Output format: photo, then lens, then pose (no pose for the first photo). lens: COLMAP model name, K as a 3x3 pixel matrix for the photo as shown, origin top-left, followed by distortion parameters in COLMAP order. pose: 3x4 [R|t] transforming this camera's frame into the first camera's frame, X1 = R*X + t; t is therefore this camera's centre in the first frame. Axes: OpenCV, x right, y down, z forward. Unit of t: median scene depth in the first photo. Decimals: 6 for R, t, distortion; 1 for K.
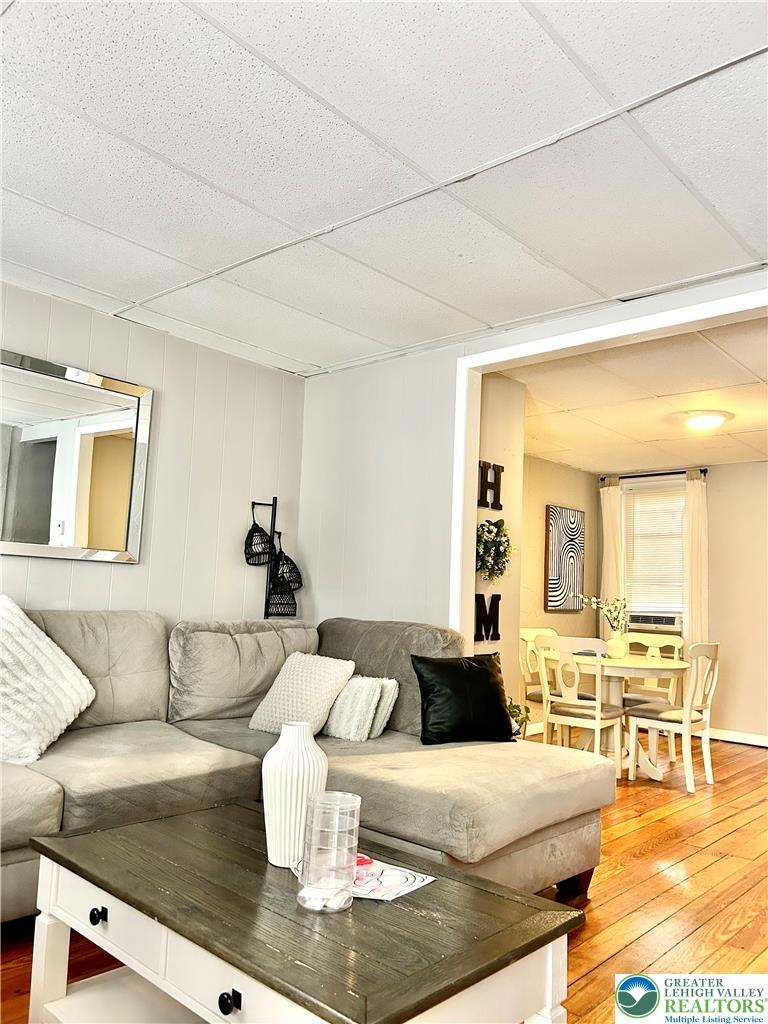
lens RADIAL K [[770.6, 0, 380.9], [0, 770.6, 516.4], [0, 0, 1]] dist [0.042576, -0.041925]
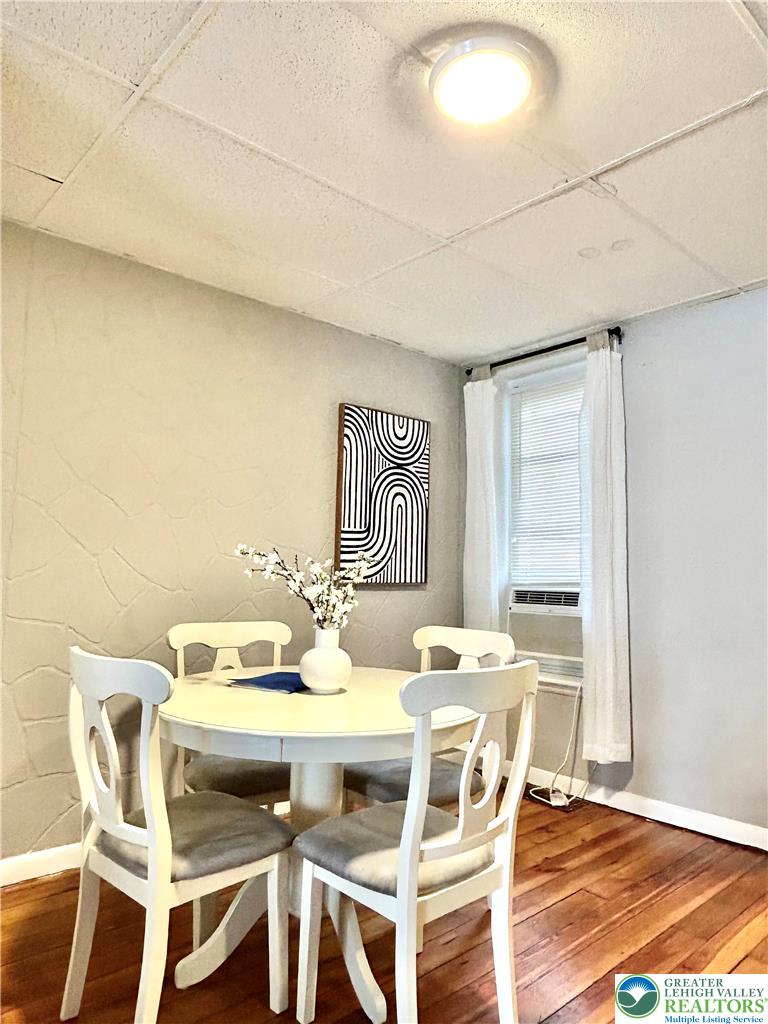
lens RADIAL K [[682.9, 0, 384.0], [0, 682.9, 512.0], [0, 0, 1]] dist [-0.001679, -0.000301]
pose [[0.994718, -0.027594, -0.098871, 0.287036], [0.028123, 0.999597, 0.003953, 0.063424], [0.098722, -0.006712, 0.995092, 0.477181]]
